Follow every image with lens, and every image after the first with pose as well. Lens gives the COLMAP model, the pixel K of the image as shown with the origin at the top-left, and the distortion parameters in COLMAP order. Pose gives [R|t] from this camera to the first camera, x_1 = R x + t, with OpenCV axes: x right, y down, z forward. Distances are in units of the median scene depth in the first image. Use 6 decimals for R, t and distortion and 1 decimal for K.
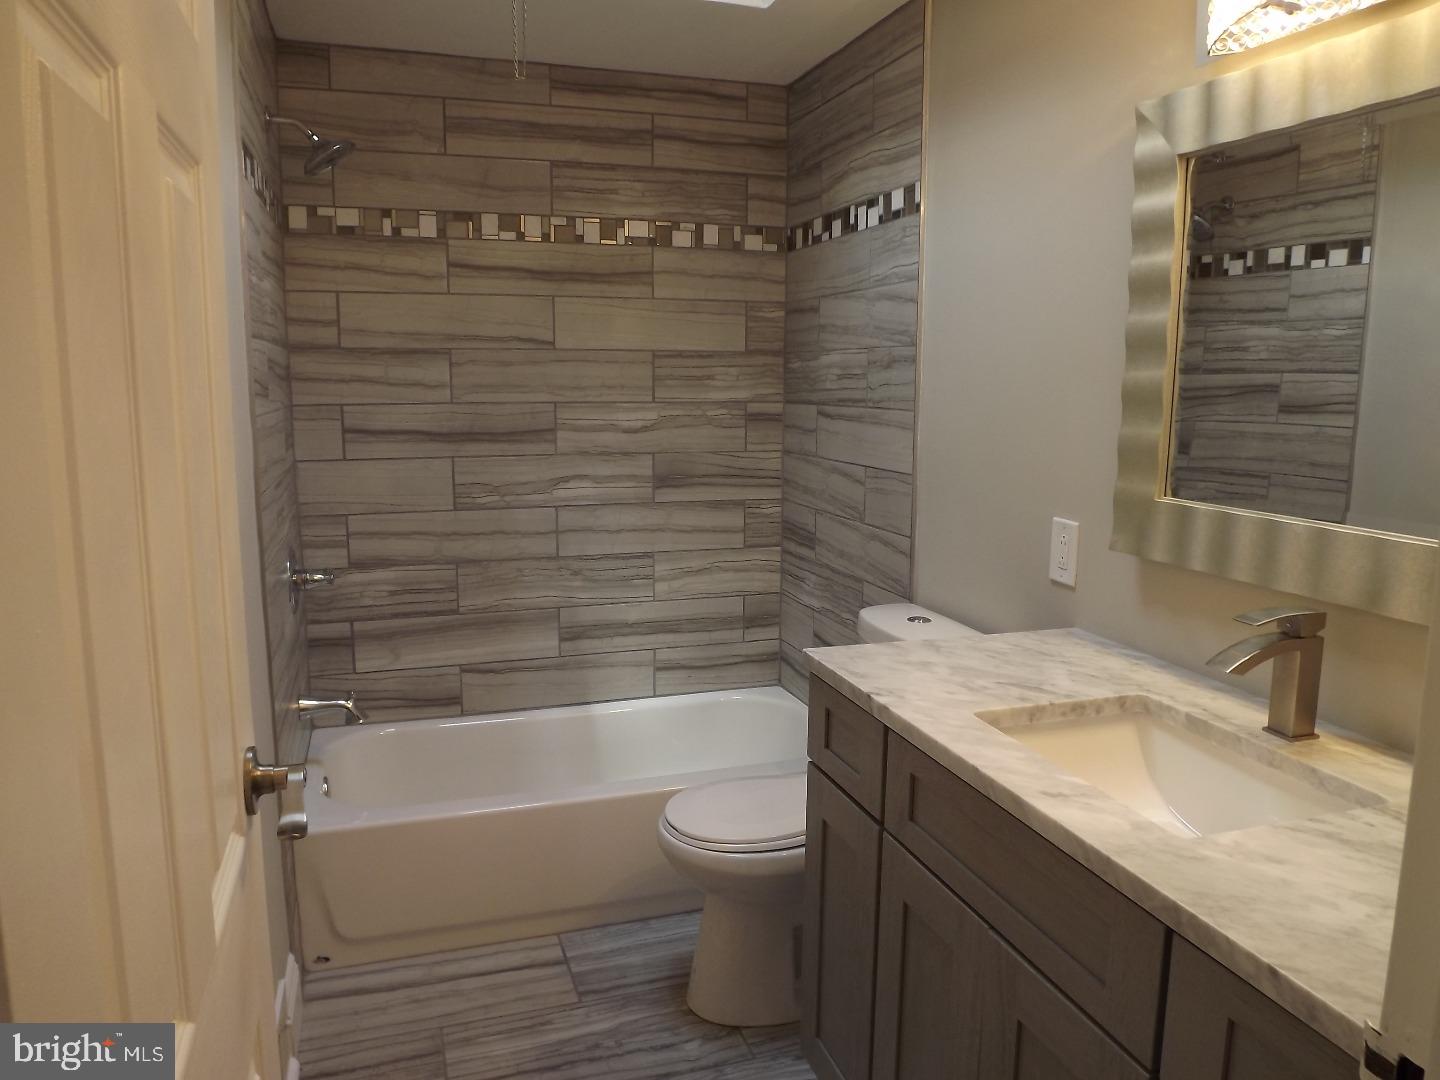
lens RADIAL K [[1059.5, 0, 723.6], [0, 1059.5, 545.9], [0, 0, 1]] dist [-0.058082, -0.019176]
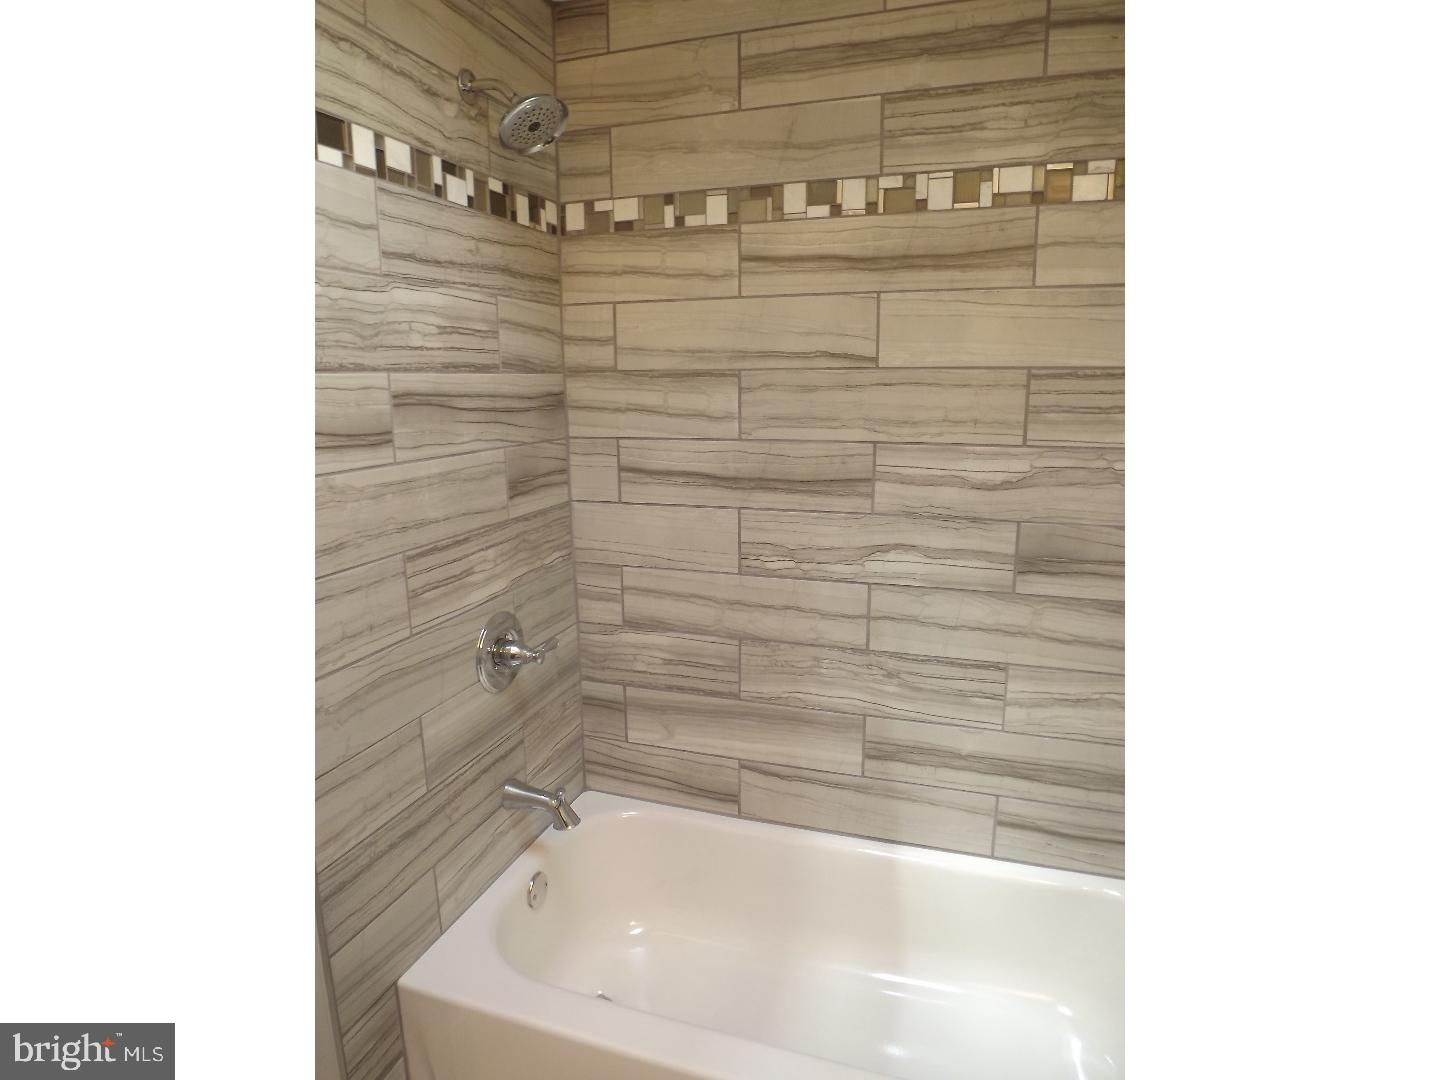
lens RADIAL K [[790.9, 0, 715.5], [0, 790.9, 536.5], [0, 0, 1]] dist [-0.054721, 0.007669]
pose [[0.794170, 0.109626, -0.597726, 0.085984], [-0.084335, 0.993958, 0.070245, -0.105352], [0.601815, -0.005377, 0.798617, 0.530156]]
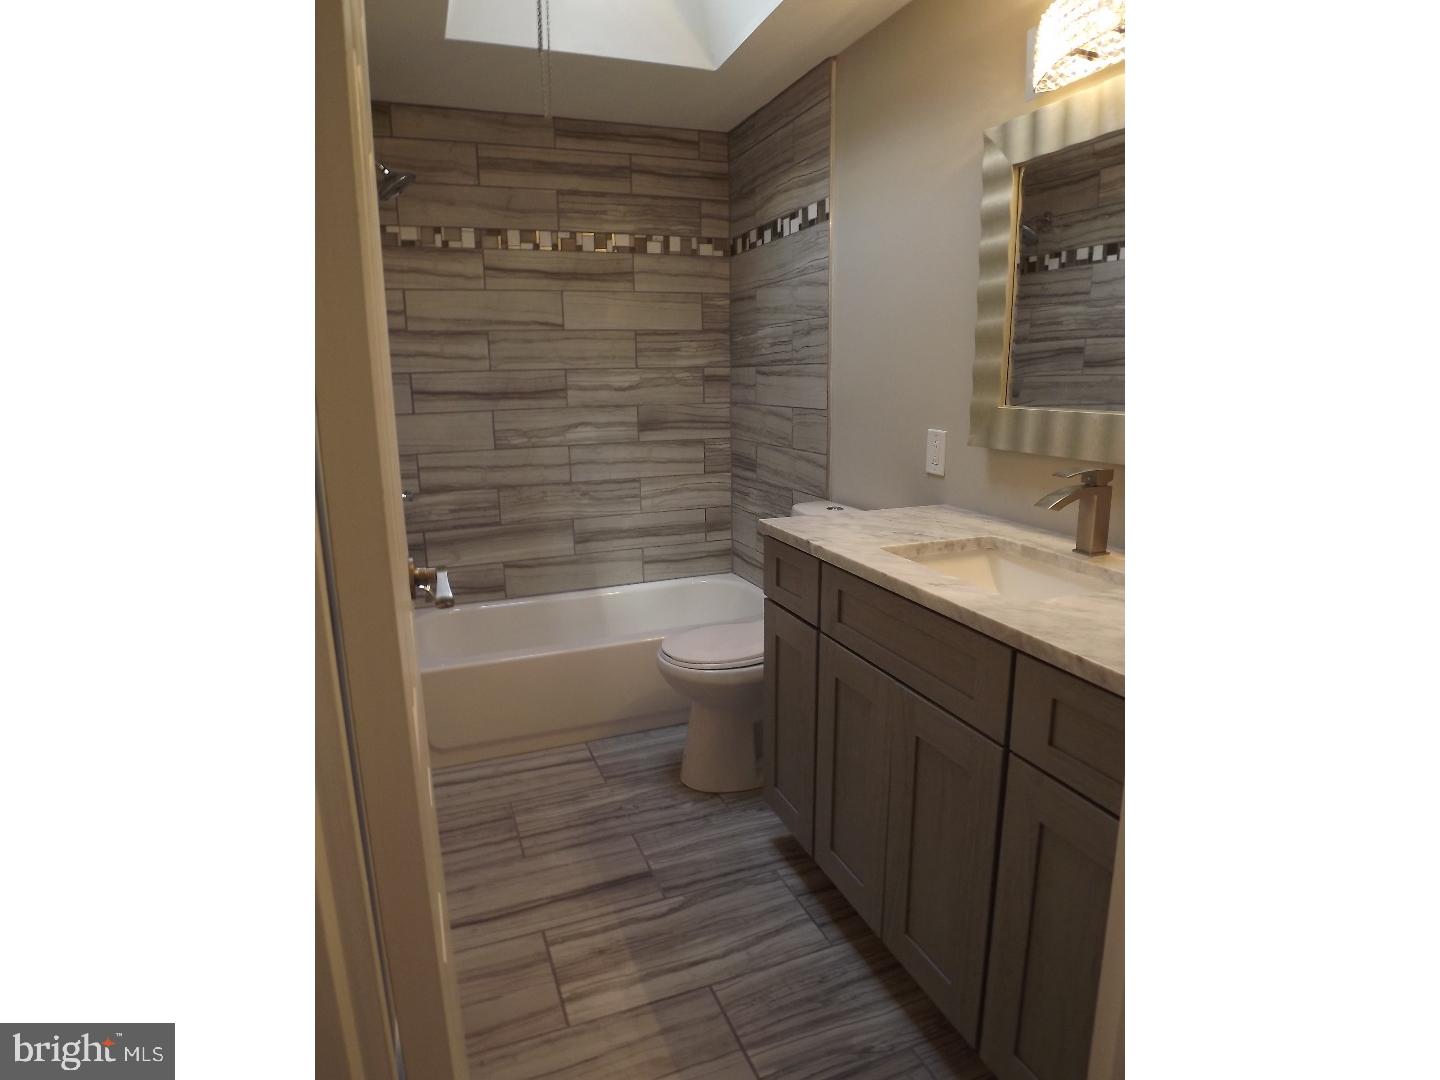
lens RADIAL K [[794.7, 0, 706.5], [0, 794.7, 545.1], [0, 0, 1]] dist [-0.058779, 0.008528]
pose [[0.998821, -0.029800, 0.038319, -0.023596], [0.027521, 0.997897, 0.058689, 0.038773], [-0.039987, -0.057565, 0.997541, -0.049299]]
